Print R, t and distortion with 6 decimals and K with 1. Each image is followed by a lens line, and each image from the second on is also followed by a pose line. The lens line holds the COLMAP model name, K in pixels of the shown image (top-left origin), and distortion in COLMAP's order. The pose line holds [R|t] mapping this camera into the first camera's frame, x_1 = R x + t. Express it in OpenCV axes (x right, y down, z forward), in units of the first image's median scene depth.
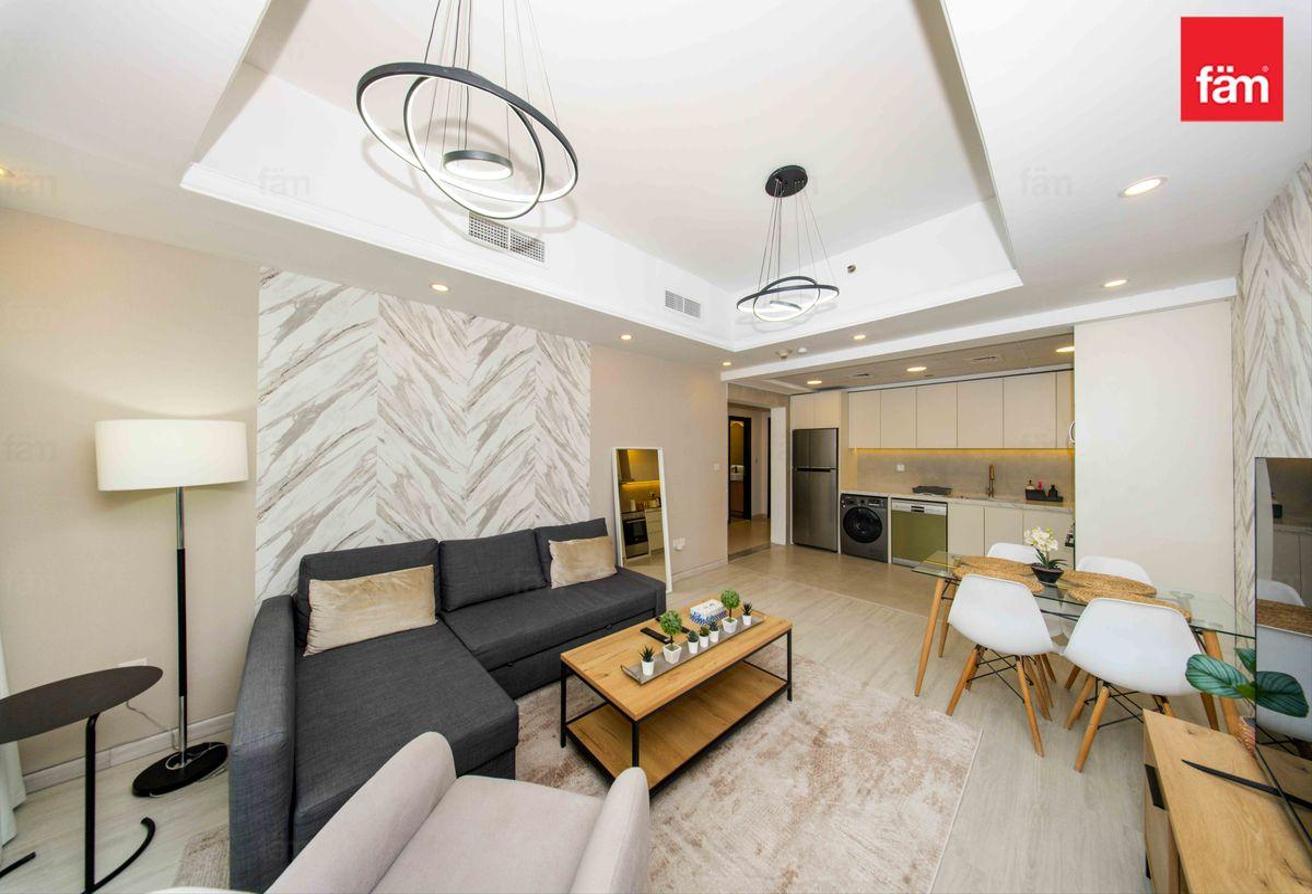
lens RADIAL K [[382.7, 0, 649.4], [0, 382.7, 445.2], [0, 0, 1]] dist [0.001263, -0.000018]
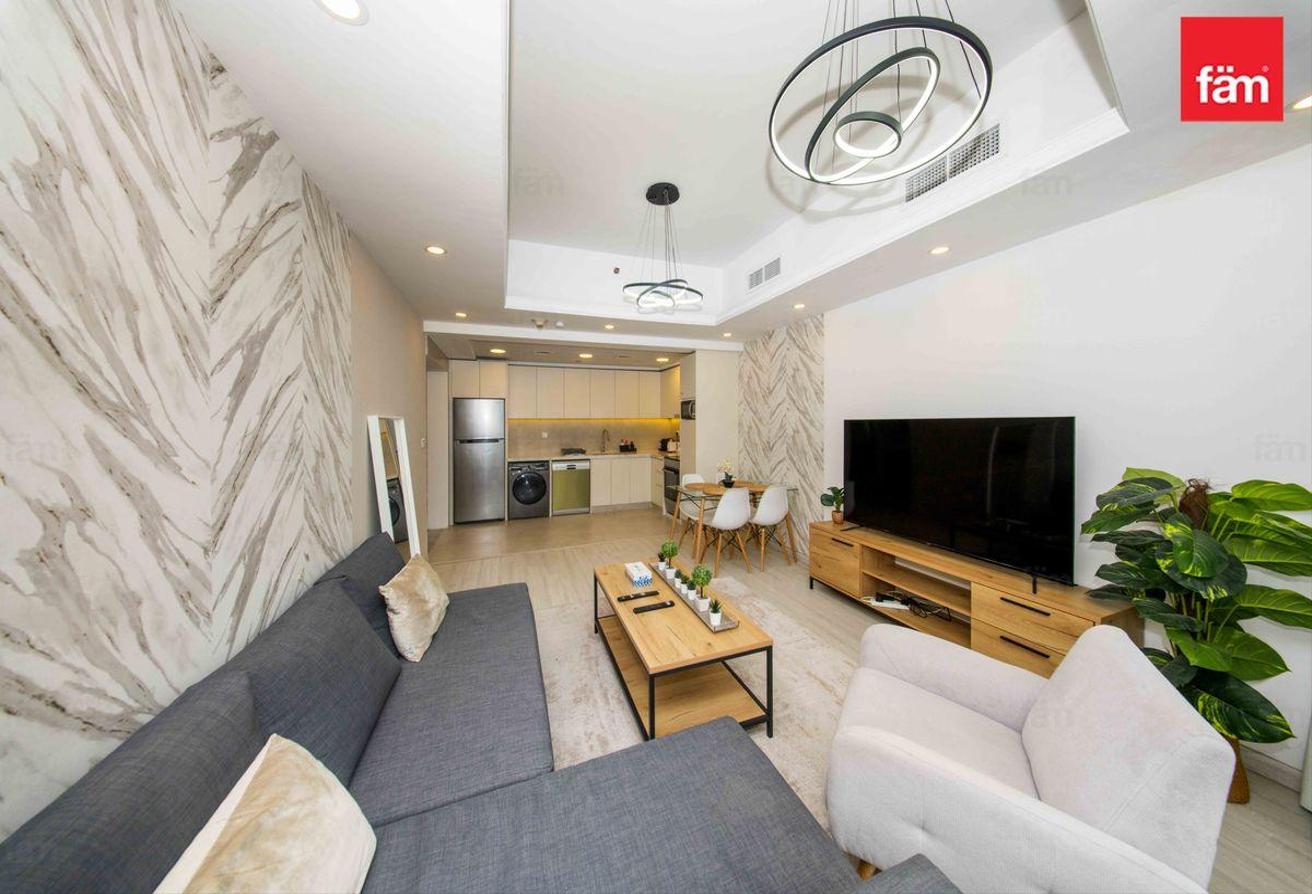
lens RADIAL K [[399.2, 0, 653.1], [0, 399.2, 425.6], [0, 0, 1]] dist [0.000532, 0.000079]
pose [[0.372950, -0.015979, 0.927714, -0.659300], [-0.006654, 0.999780, 0.019896, 0.007731], [-0.927828, -0.013593, 0.372762, 0.444921]]
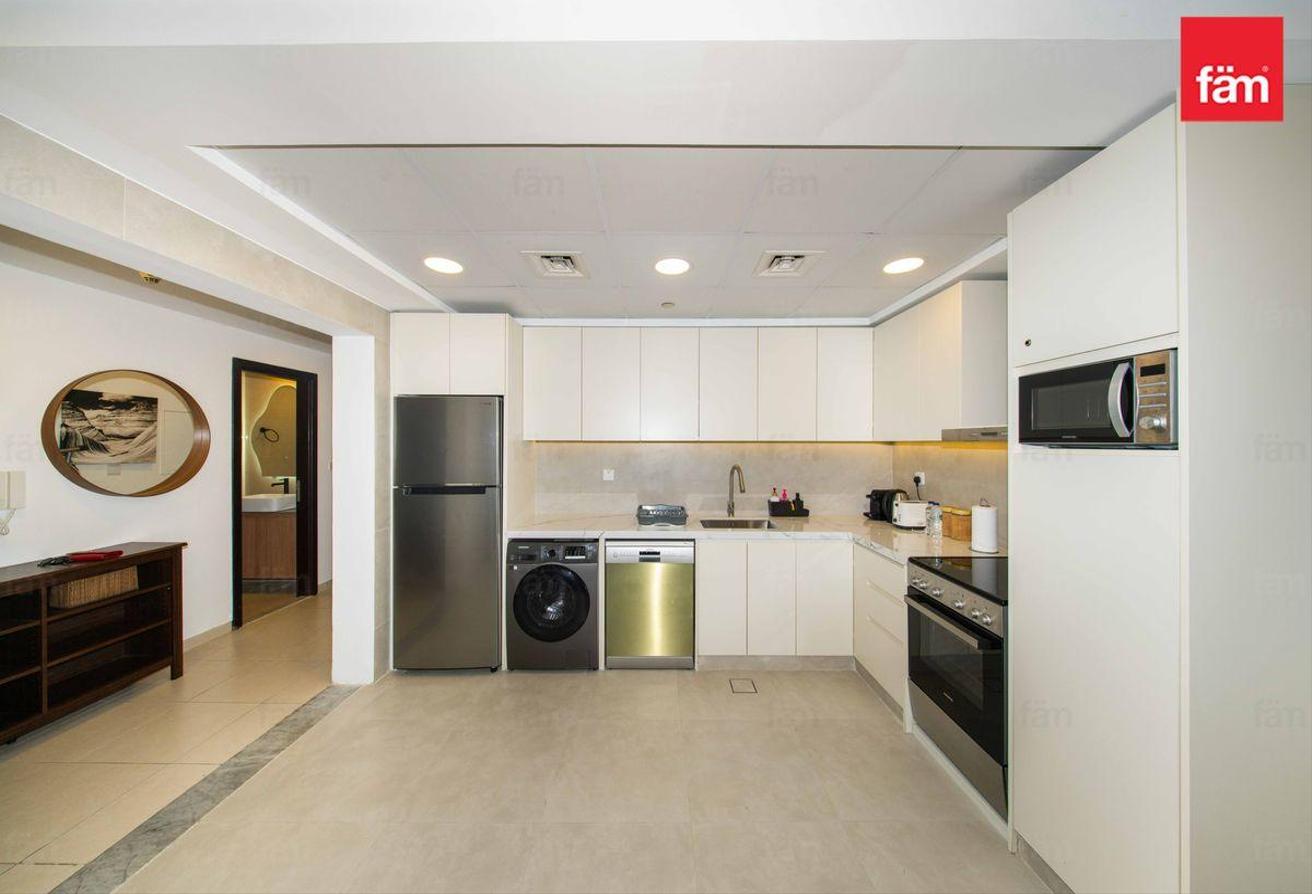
lens RADIAL K [[382.7, 0, 649.4], [0, 382.7, 445.2], [0, 0, 1]] dist [0.001263, -0.000018]
pose [[0.676404, -0.005484, 0.736511, 0.524795], [-0.008693, 0.999843, 0.015429, 0.012326], [-0.736480, -0.016839, 0.676250, 1.071568]]
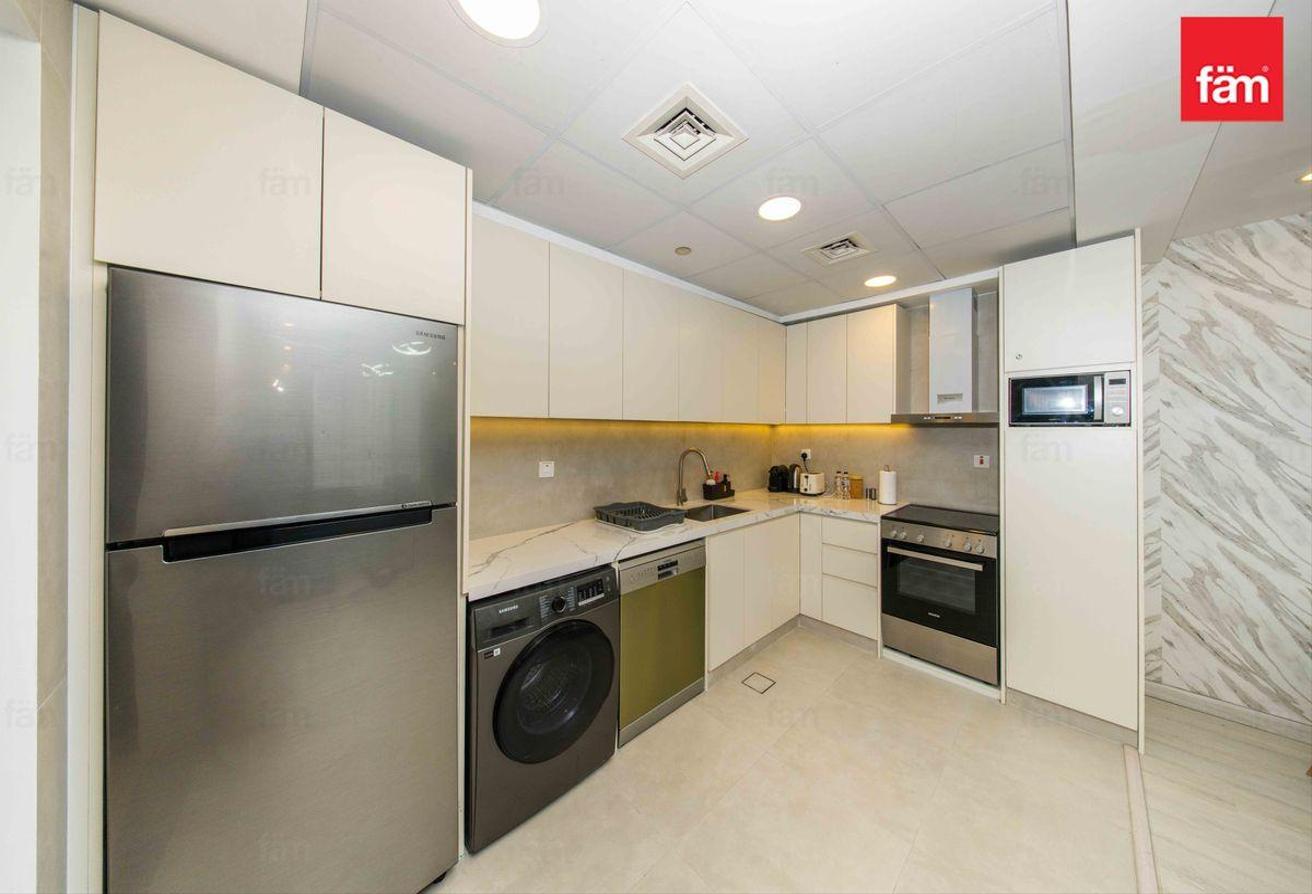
lens RADIAL K [[391.7, 0, 661.7], [0, 391.7, 430.9], [0, 0, 1]] dist [-0.000074, -0.000011]
pose [[-0.021192, -0.005800, 0.999759, 0.481363], [-0.016475, 0.999849, 0.005451, 0.031865], [-0.999640, -0.016356, -0.021284, 1.669640]]
